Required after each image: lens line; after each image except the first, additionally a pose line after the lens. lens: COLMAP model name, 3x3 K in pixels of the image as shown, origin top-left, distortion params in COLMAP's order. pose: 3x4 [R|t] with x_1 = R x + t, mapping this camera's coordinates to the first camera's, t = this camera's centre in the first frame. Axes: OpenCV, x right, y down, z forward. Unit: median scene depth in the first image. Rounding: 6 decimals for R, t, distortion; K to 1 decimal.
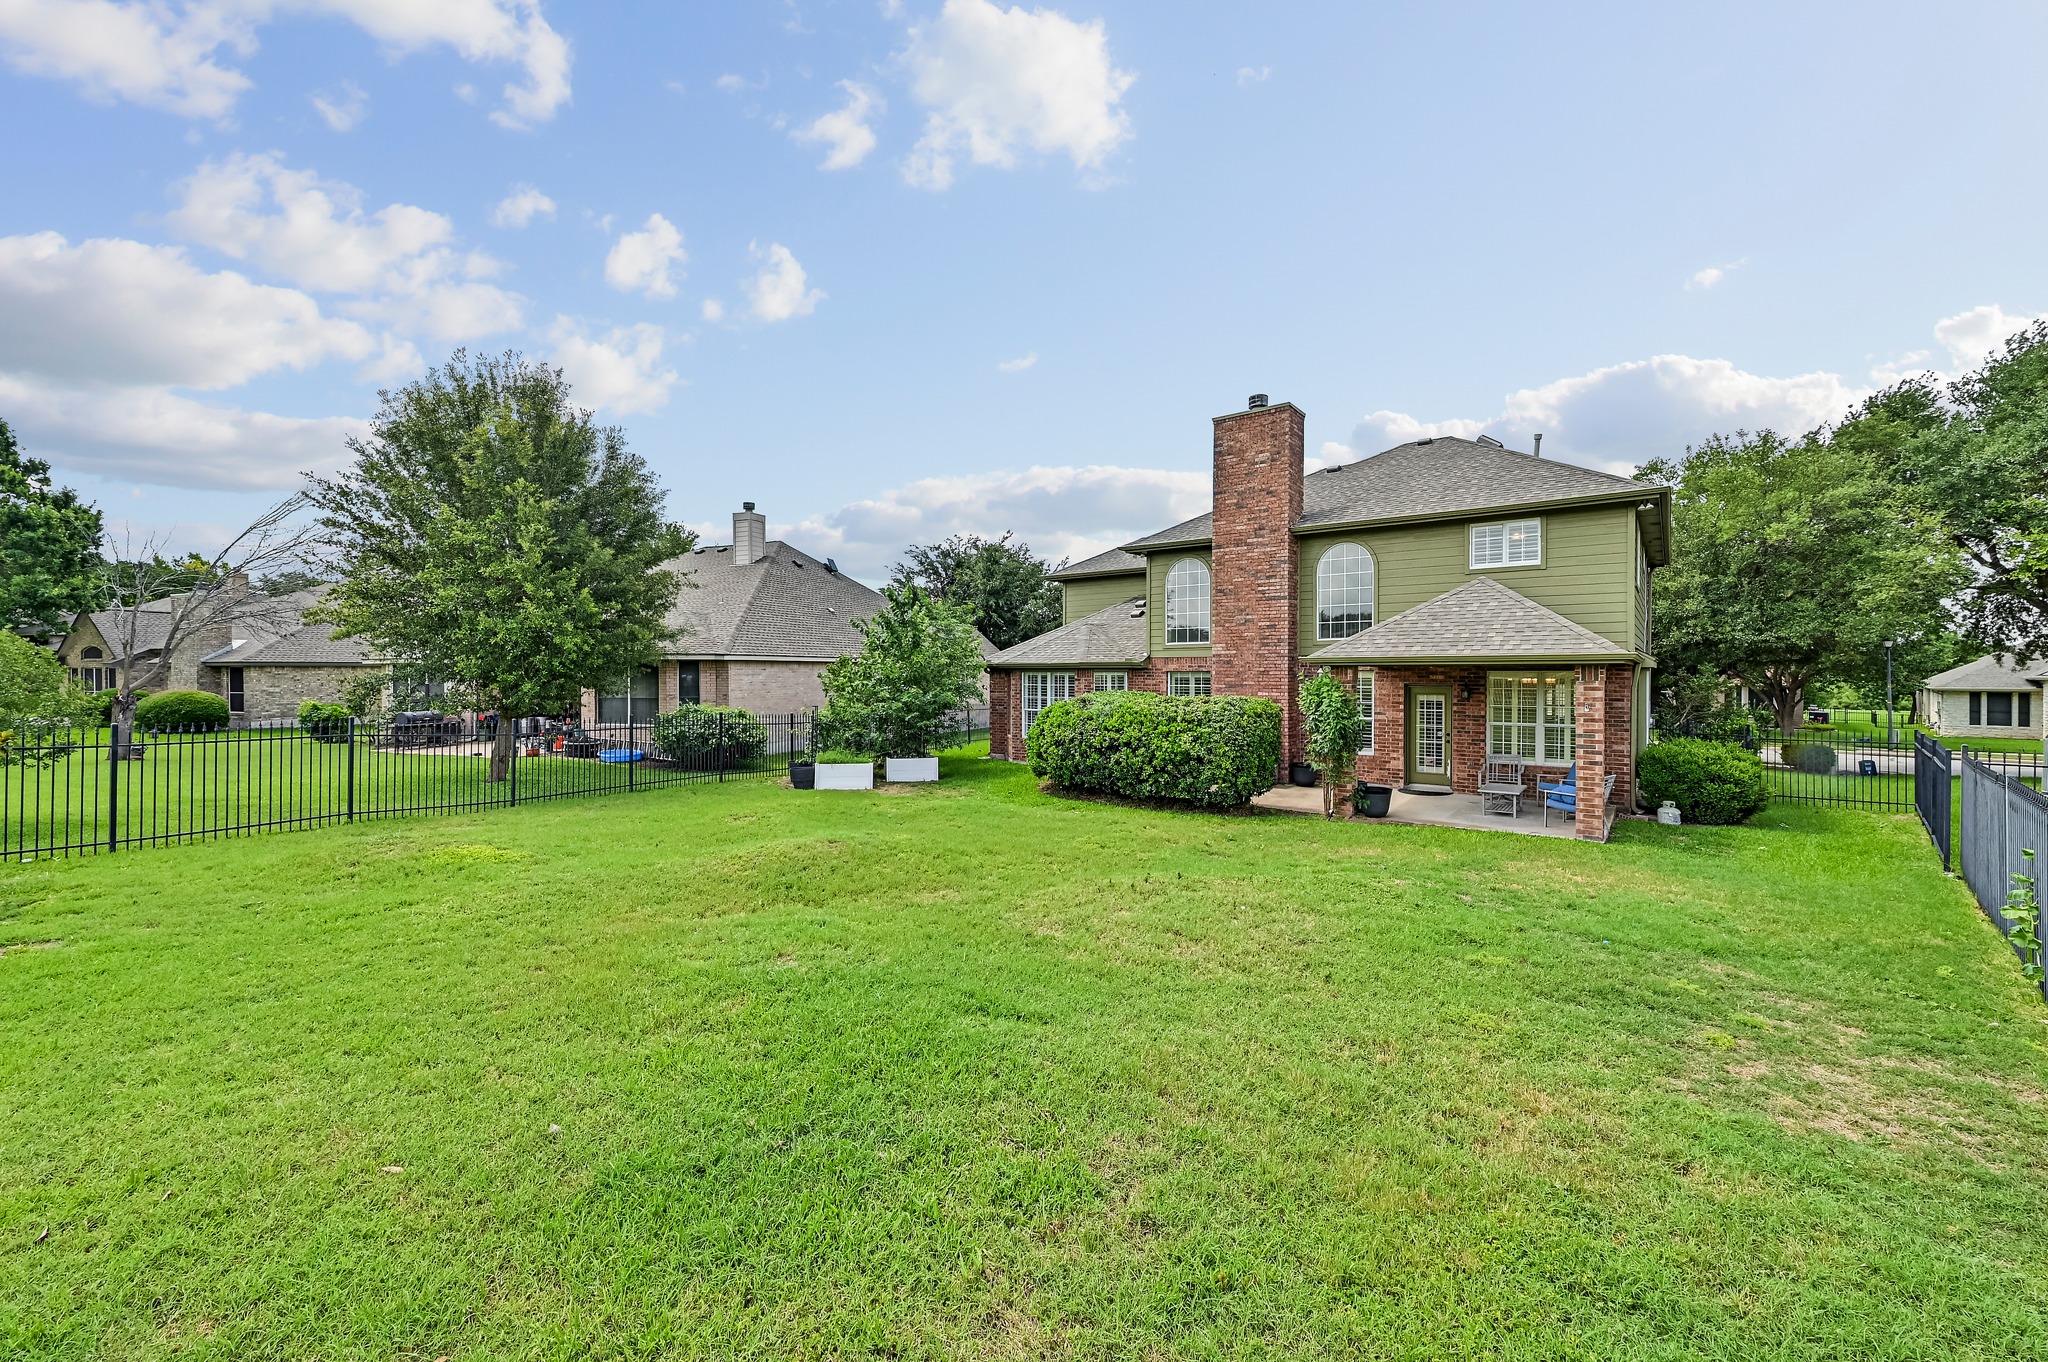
lens RADIAL K [[848.7, 0, 1031.7], [0, 848.7, 654.3], [0, 0, 1]] dist [-0.001402, -0.000278]
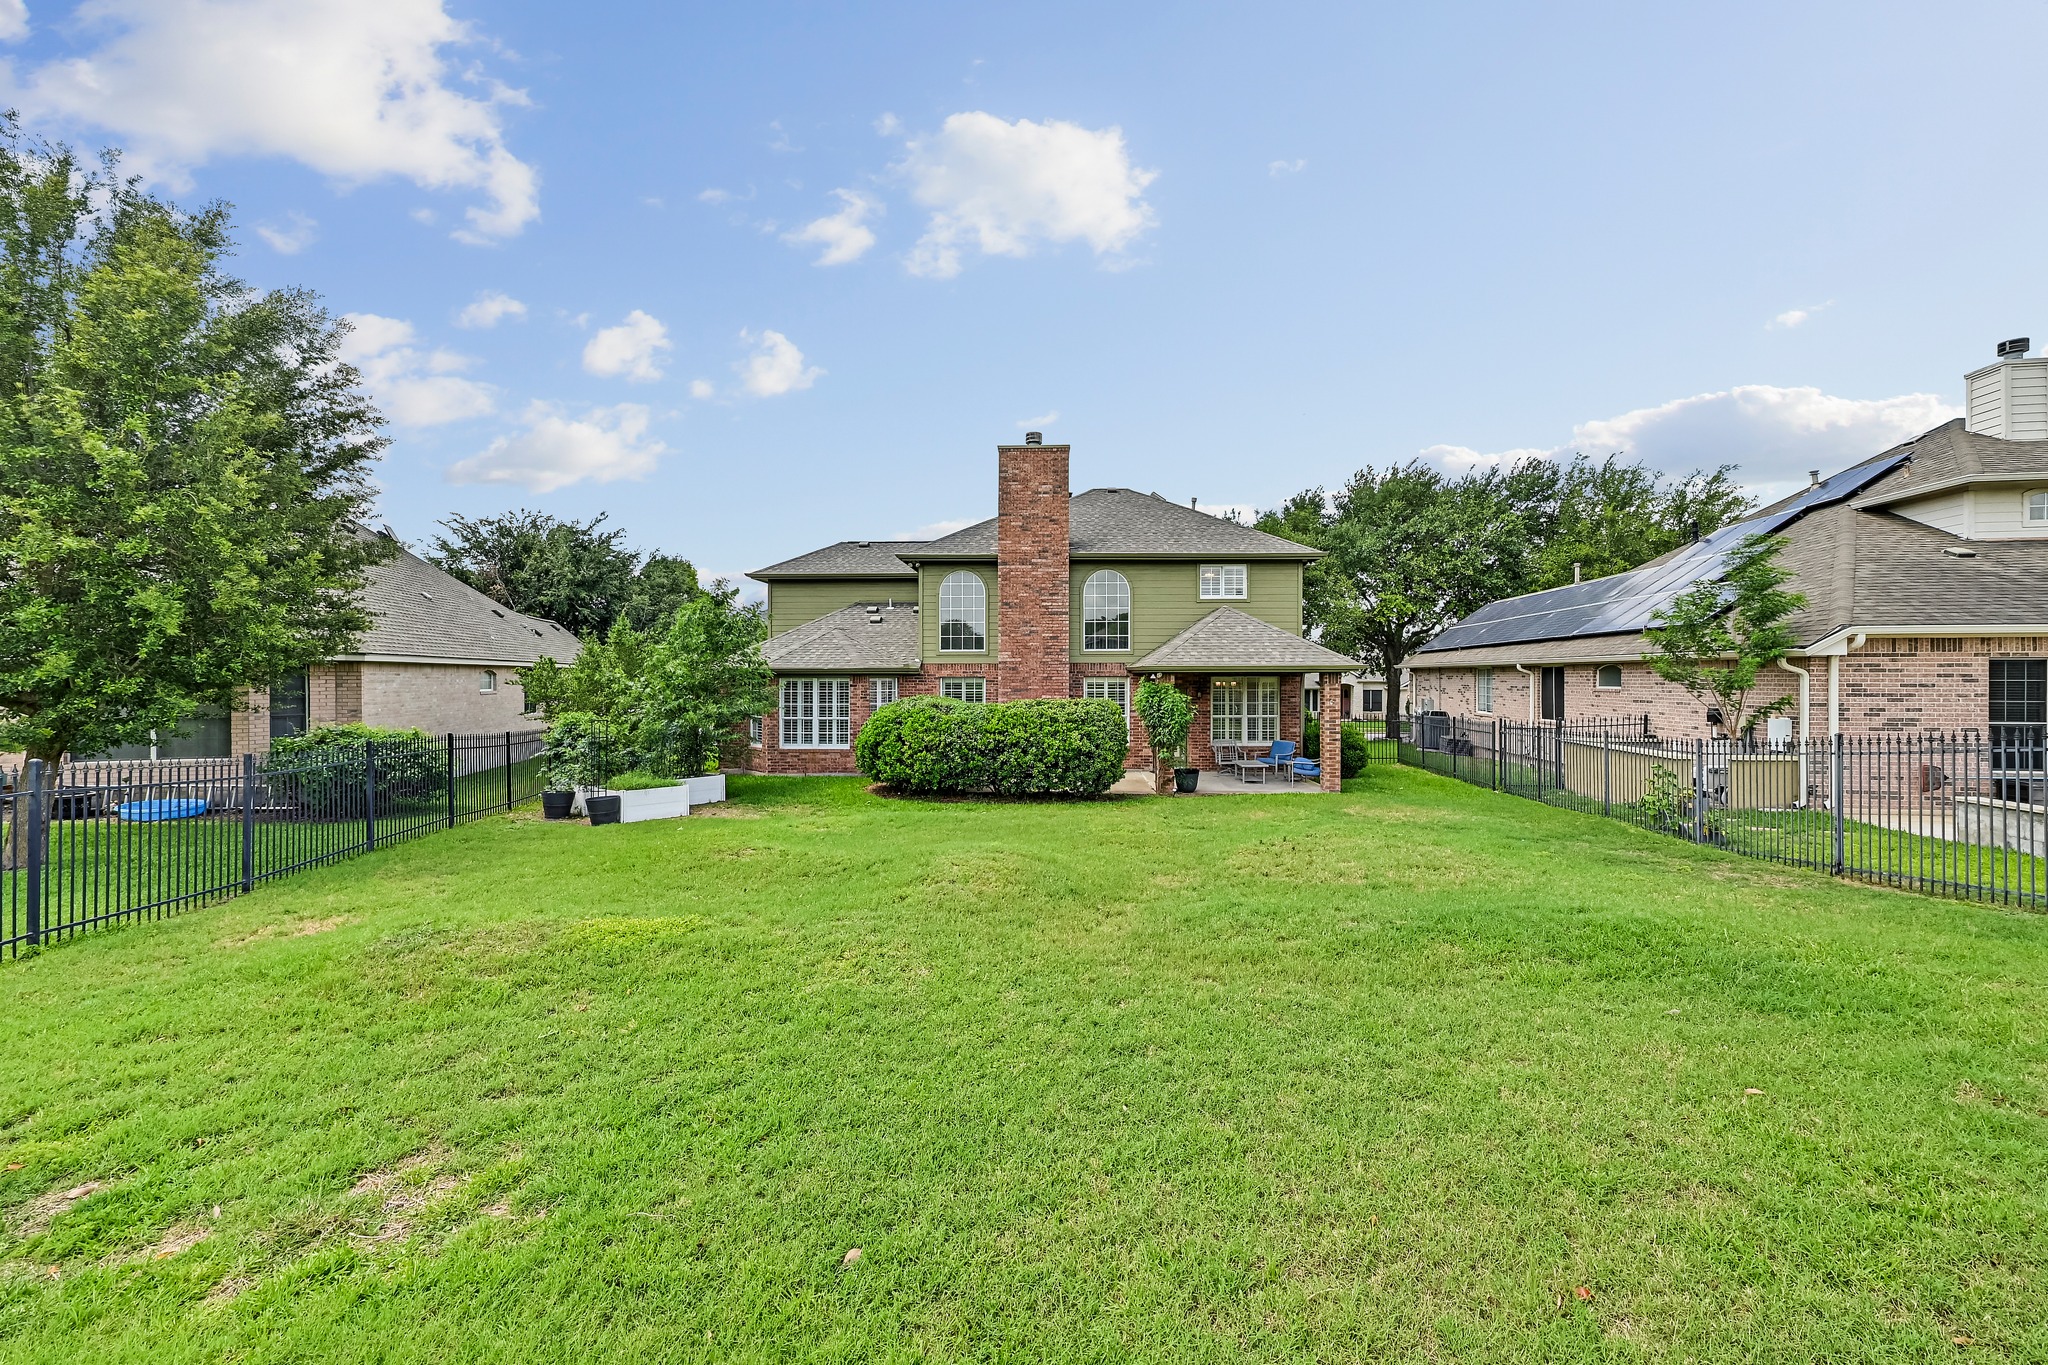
lens RADIAL K [[848.7, 0, 1031.7], [0, 848.7, 655.8], [0, 0, 1]] dist [-0.001402, -0.000278]
pose [[0.790718, 0.014737, 0.612003, -0.440241], [-0.012592, 0.999890, -0.007808, 0.000856], [-0.612051, -0.001533, 0.790817, 0.113495]]
